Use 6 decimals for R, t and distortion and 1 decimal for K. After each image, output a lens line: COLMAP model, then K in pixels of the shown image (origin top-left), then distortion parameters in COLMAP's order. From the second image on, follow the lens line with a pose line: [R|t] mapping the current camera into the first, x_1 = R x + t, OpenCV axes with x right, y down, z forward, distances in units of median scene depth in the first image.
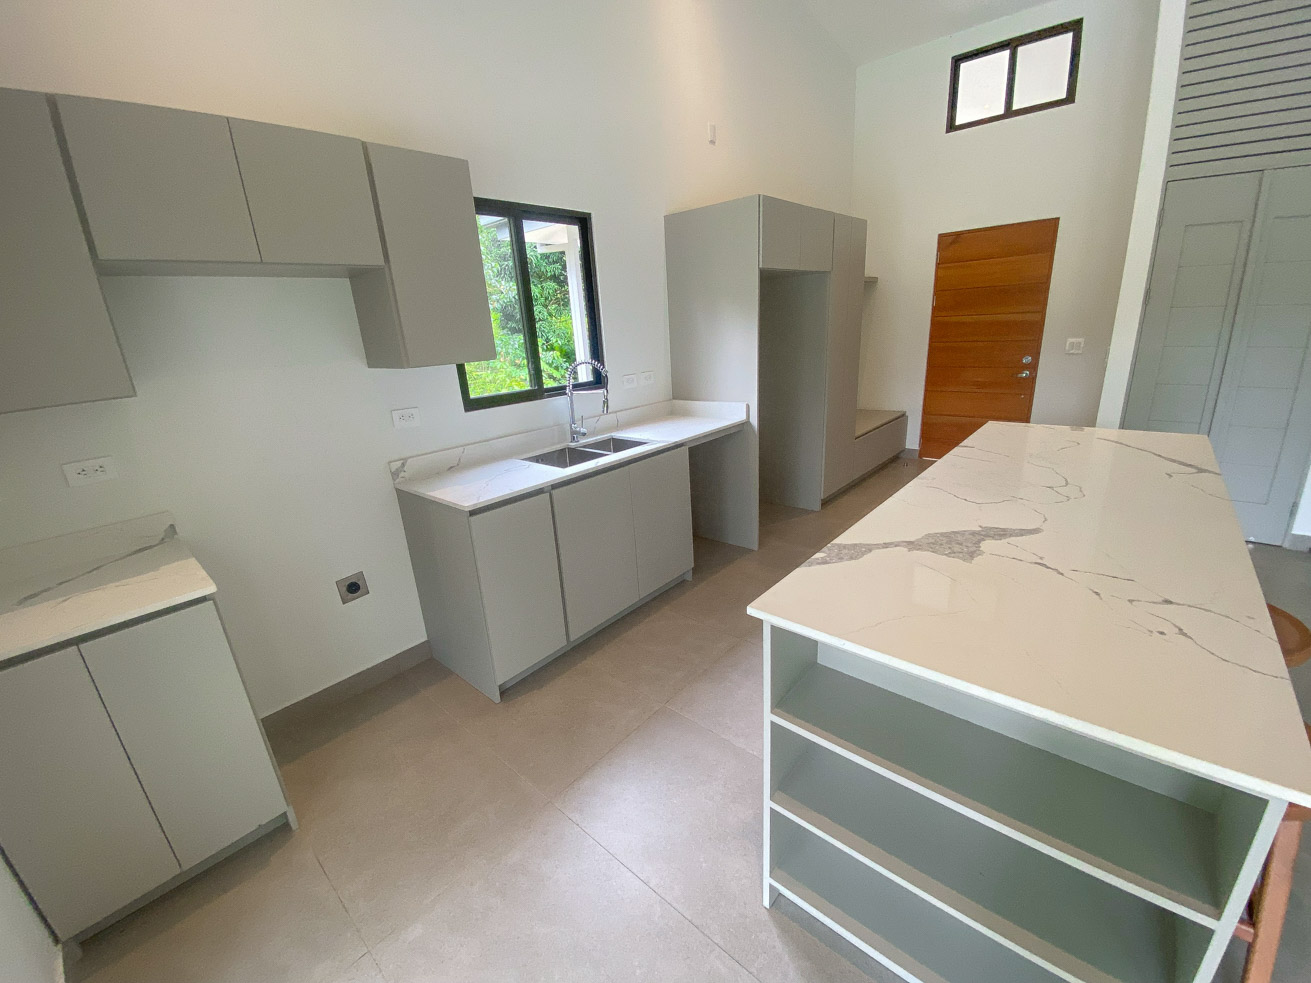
lens RADIAL K [[539.7, 0, 658.2], [0, 539.7, 493.6], [0, 0, 1]] dist [0.035181, -0.033431]
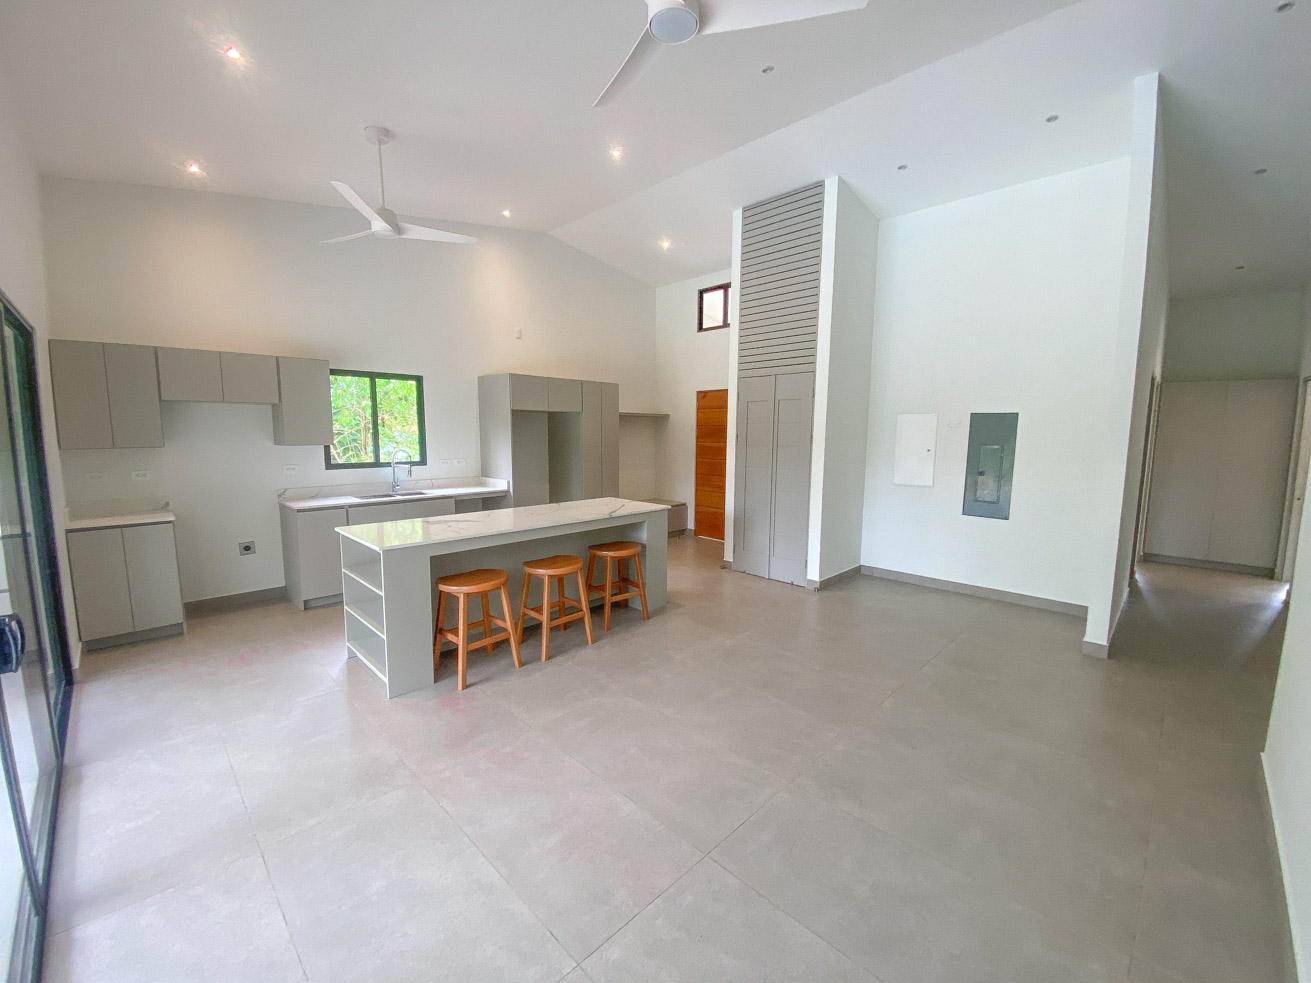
lens RADIAL K [[532.2, 0, 652.4], [0, 532.2, 493.7], [0, 0, 1]] dist [0.002832, -0.009680]
pose [[0.996065, 0.075216, -0.046874, 0.773251], [-0.082542, 0.979898, -0.181623, 0.157717], [0.032270, 0.184777, 0.982251, -0.708774]]
